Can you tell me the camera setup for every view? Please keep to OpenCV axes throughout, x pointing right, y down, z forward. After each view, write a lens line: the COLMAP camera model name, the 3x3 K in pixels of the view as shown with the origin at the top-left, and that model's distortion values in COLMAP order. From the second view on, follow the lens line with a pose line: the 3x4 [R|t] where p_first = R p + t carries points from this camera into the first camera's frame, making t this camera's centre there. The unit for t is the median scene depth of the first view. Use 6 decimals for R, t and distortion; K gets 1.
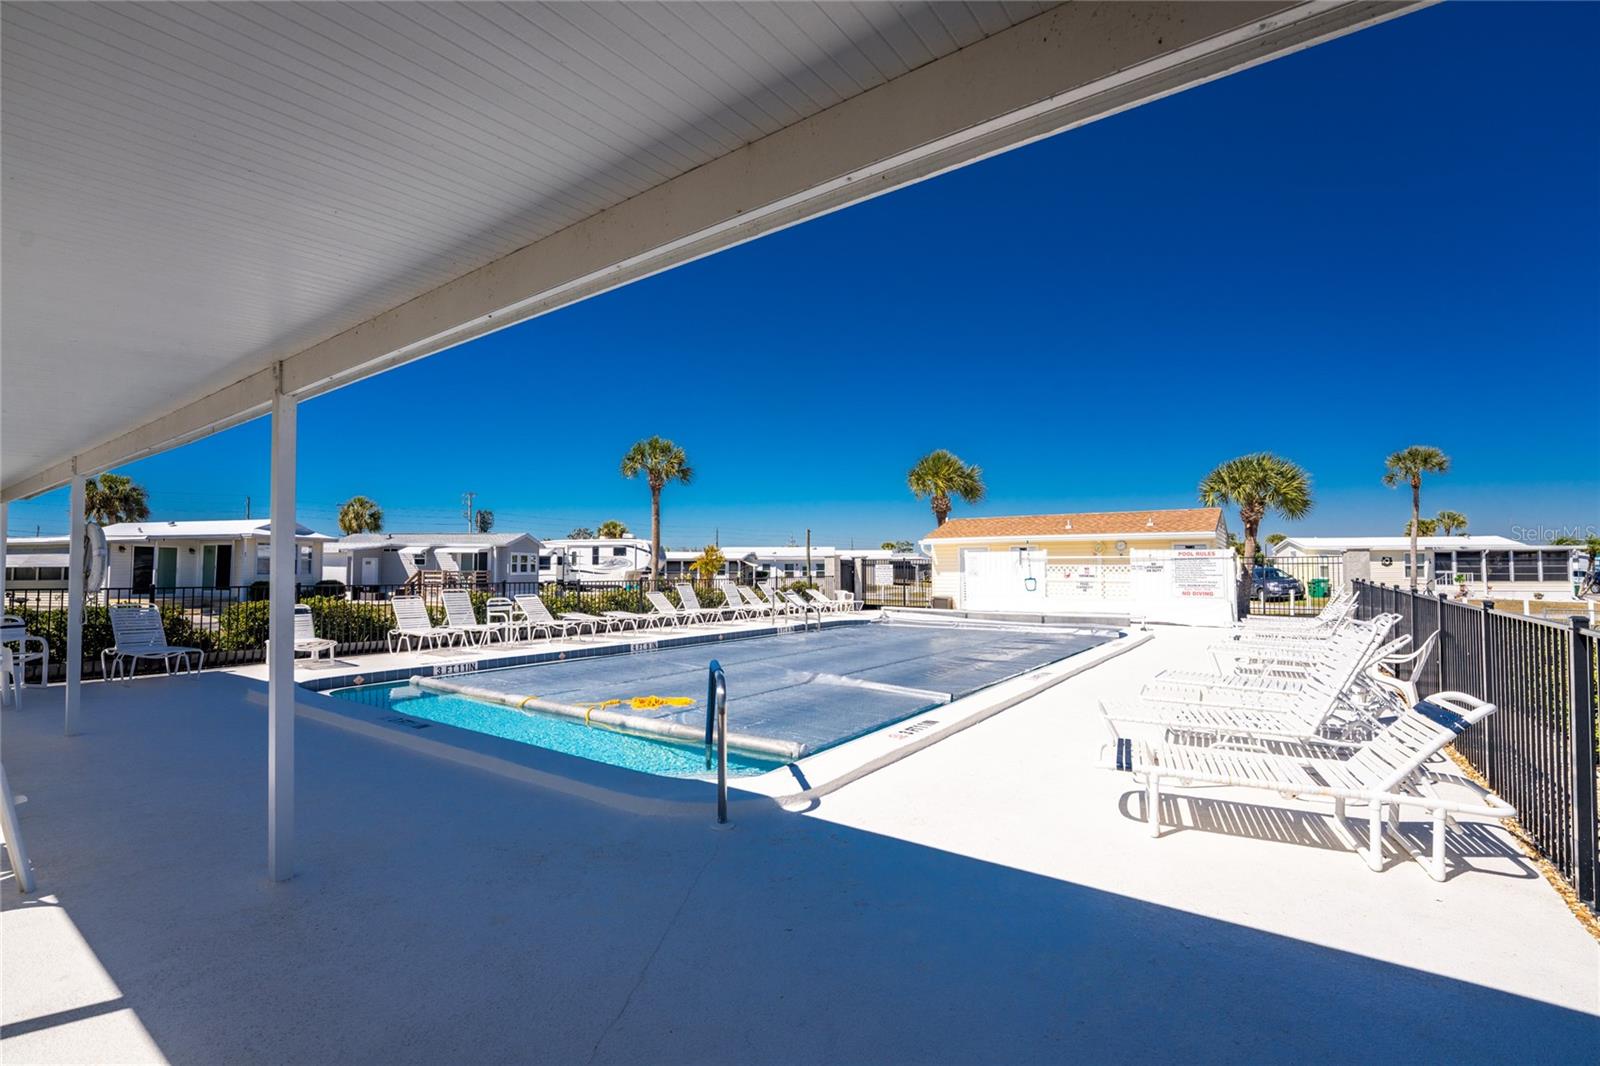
lens RADIAL K [[708.4, 0, 791.9], [0, 708.4, 532.9], [0, 0, 1]] dist [-0.015659, 0.000499]
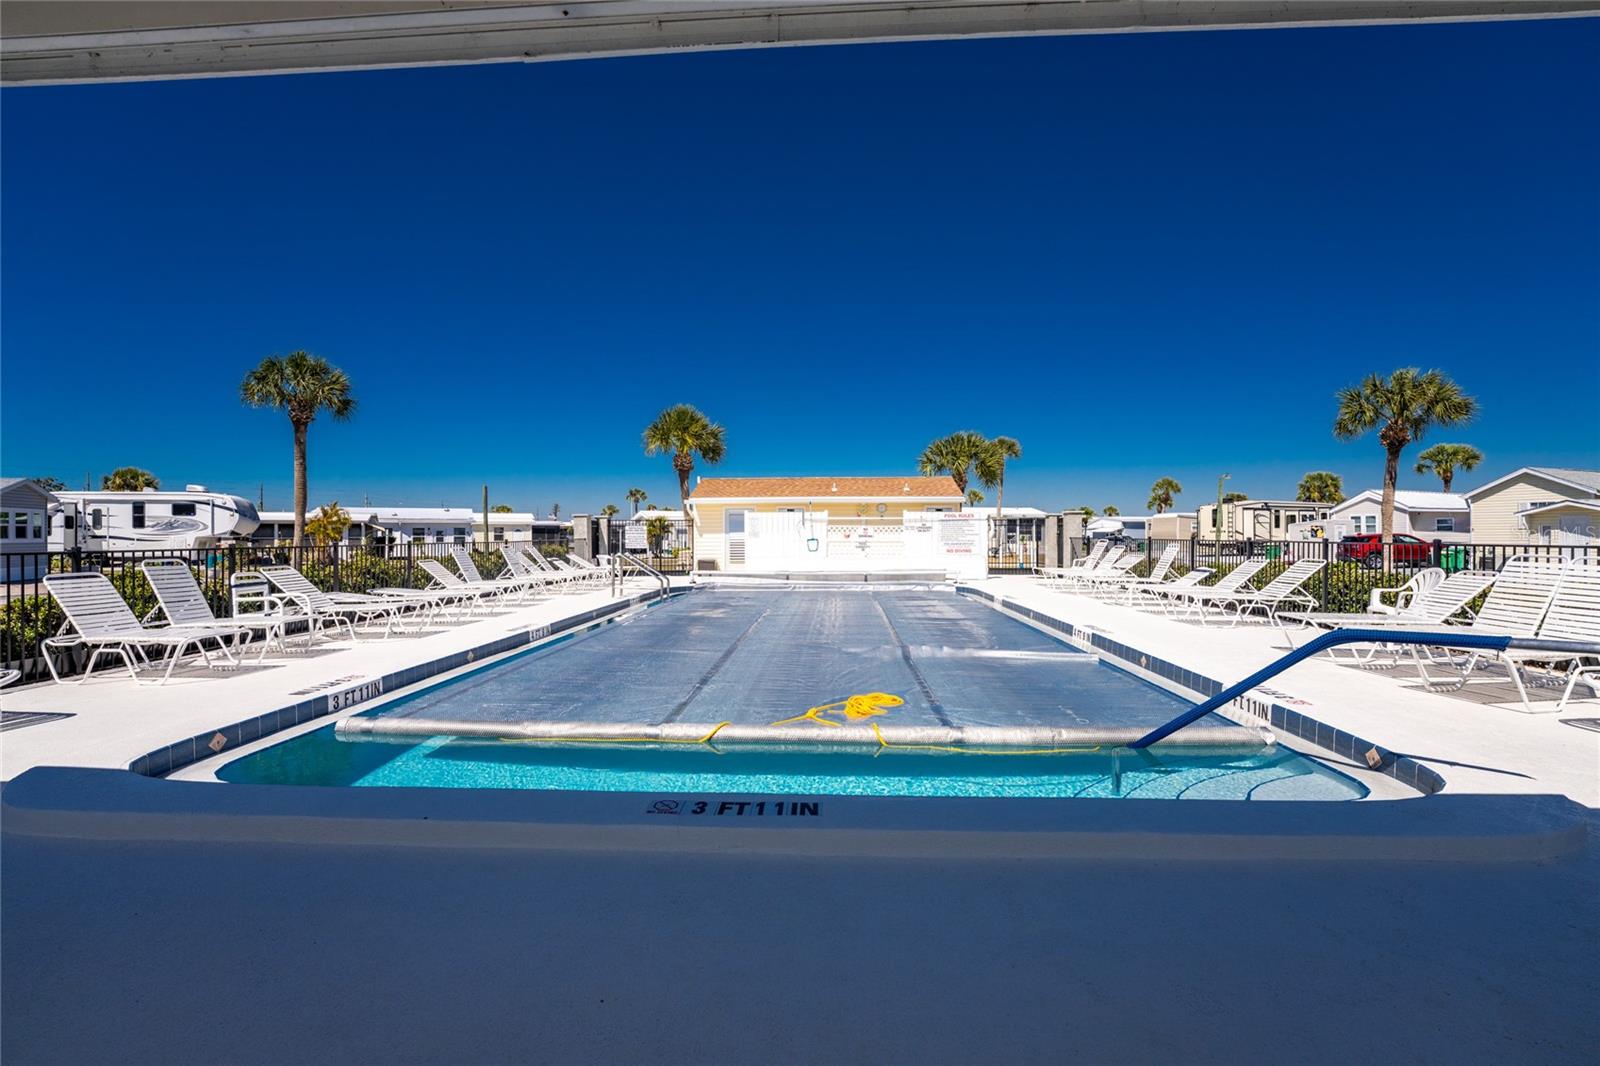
lens RADIAL K [[708.4, 0, 792.2], [0, 708.4, 534.3], [0, 0, 1]] dist [-0.015659, 0.000499]
pose [[0.845650, -0.003459, 0.533727, -0.173700], [-0.023114, 0.998804, 0.043095, 0.011182], [-0.533237, -0.048780, 0.844558, 0.122910]]
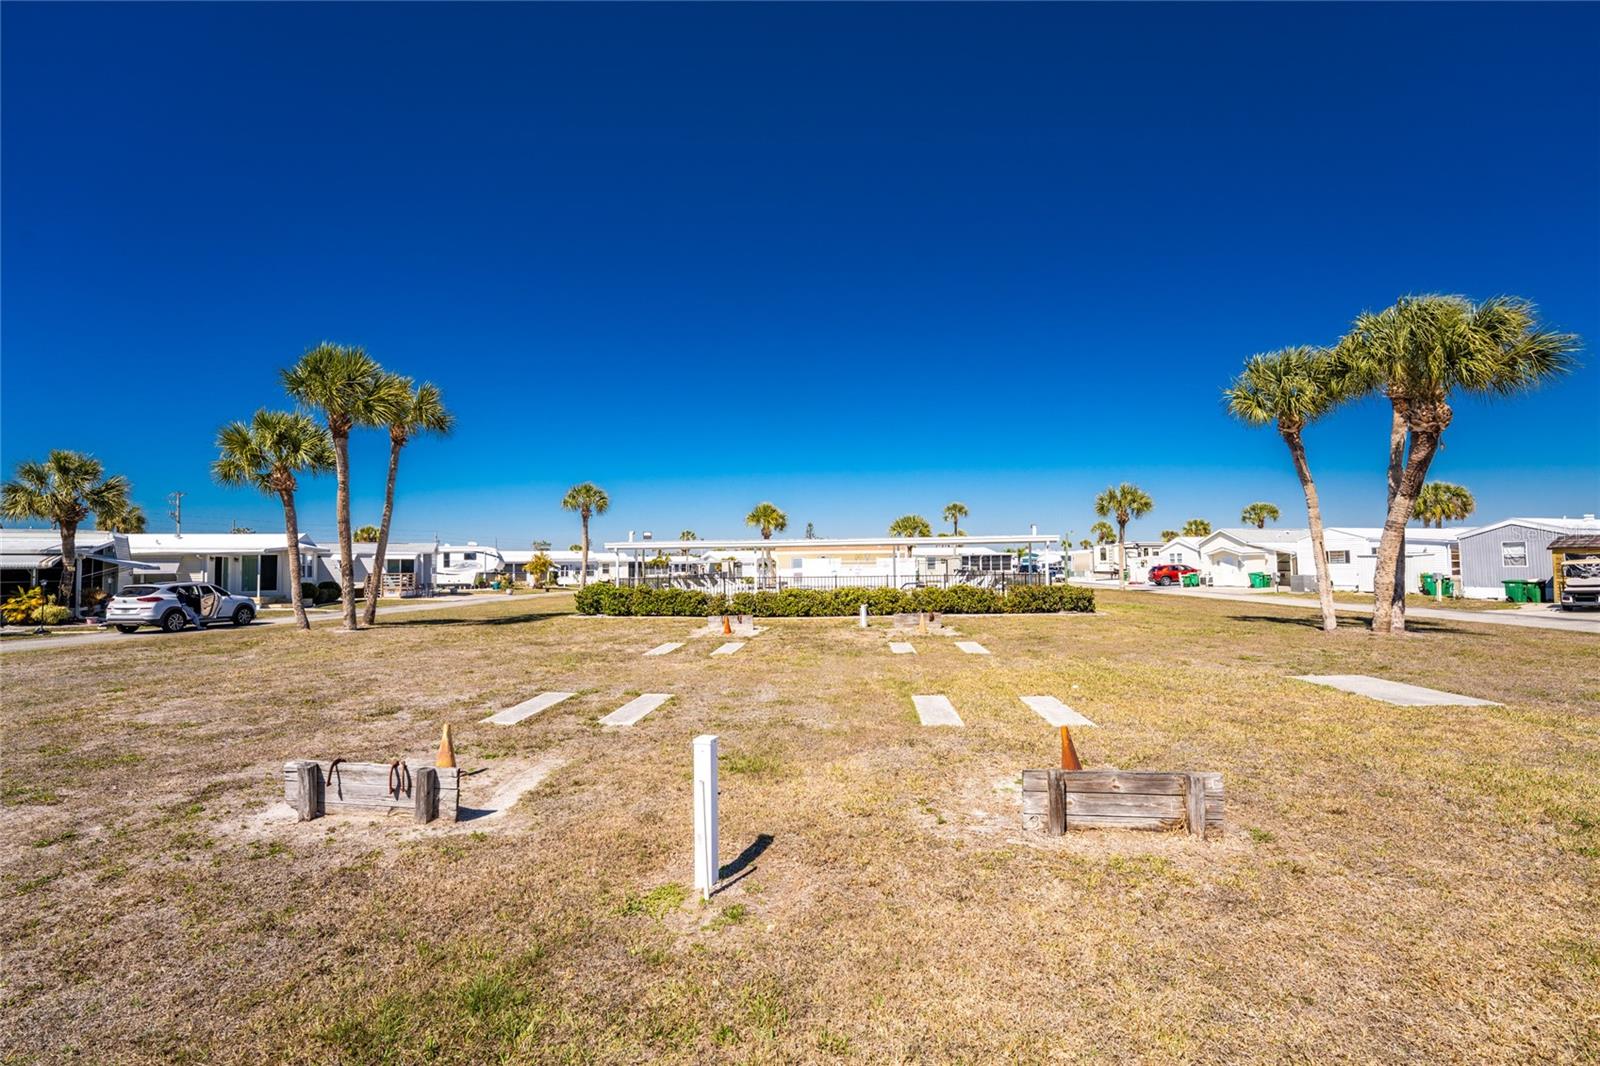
lens RADIAL K [[708.4, 0, 798.0], [0, 708.4, 539.4], [0, 0, 1]] dist [-0.015659, 0.000499]
pose [[0.854000, 0.008172, 0.520208, -0.684420], [-0.013978, 0.999876, 0.007240, -0.035959], [-0.520085, -0.013454, 0.854009, -0.616118]]
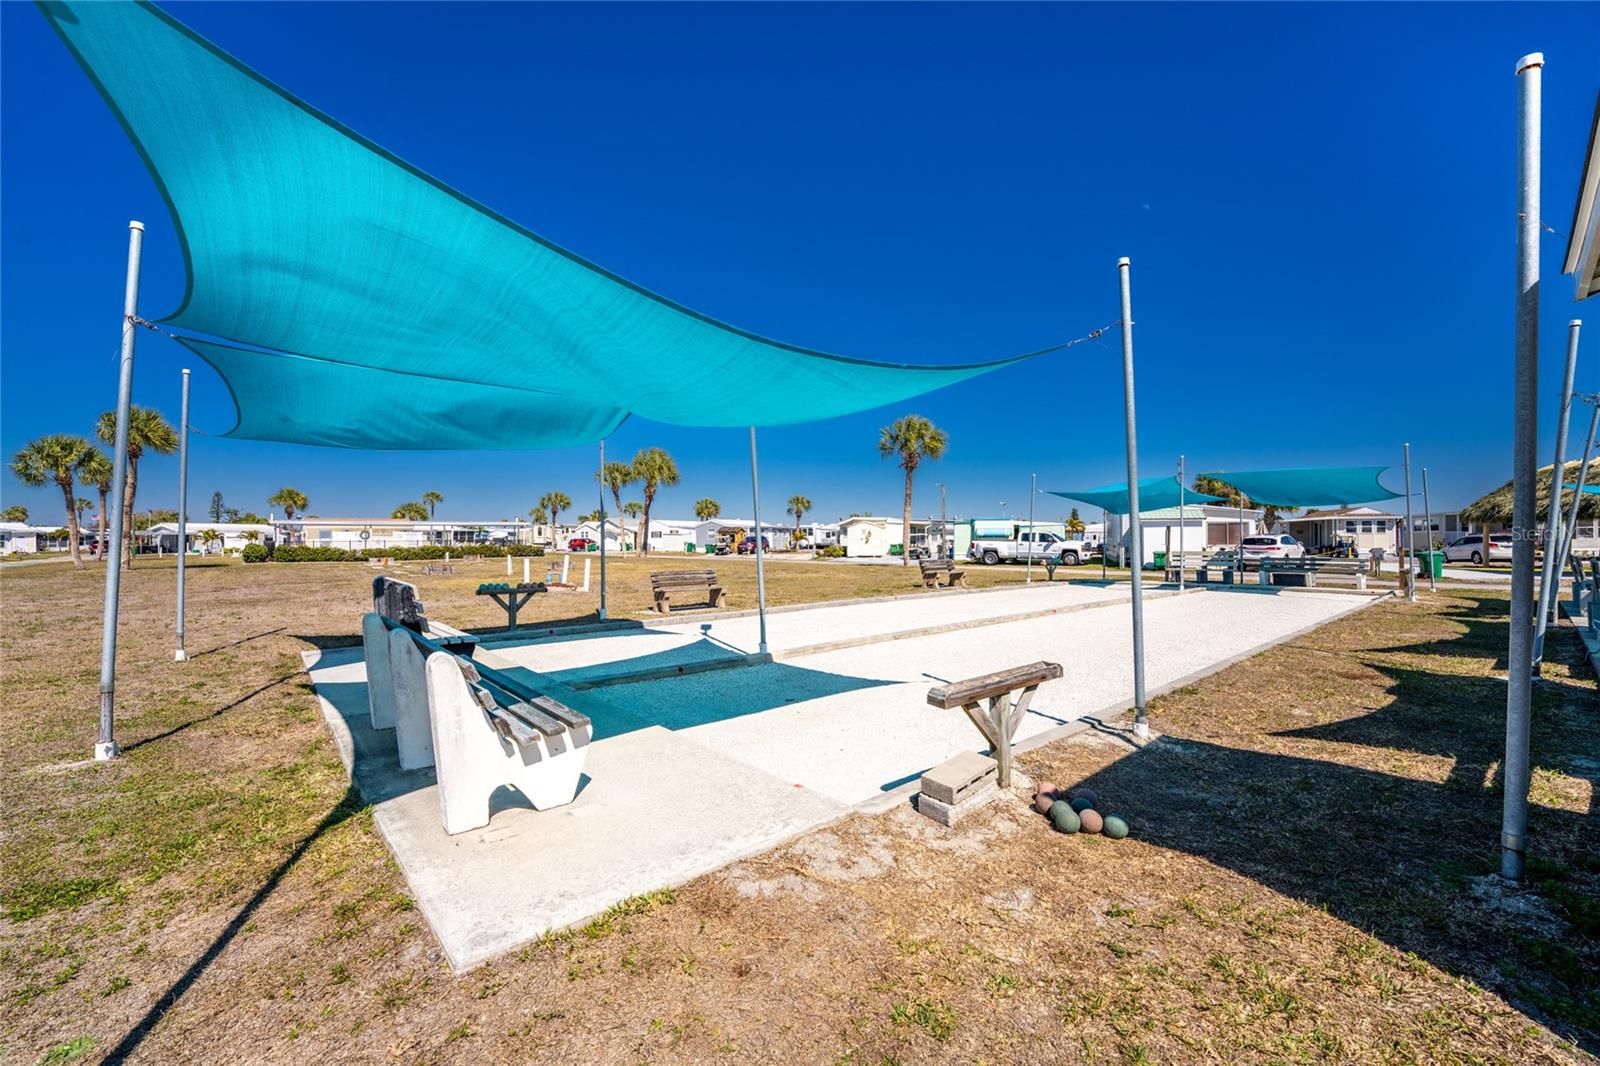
lens RADIAL K [[655.3, 0, 800.0], [0, 655.3, 537.1], [0, 0, 1]] dist [-0.026129, 0.002518]
pose [[0.220465, -0.002333, 0.975392, -1.531243], [-0.043296, 0.998988, 0.012176, -0.053431], [-0.974434, -0.044915, 0.220141, -1.149619]]
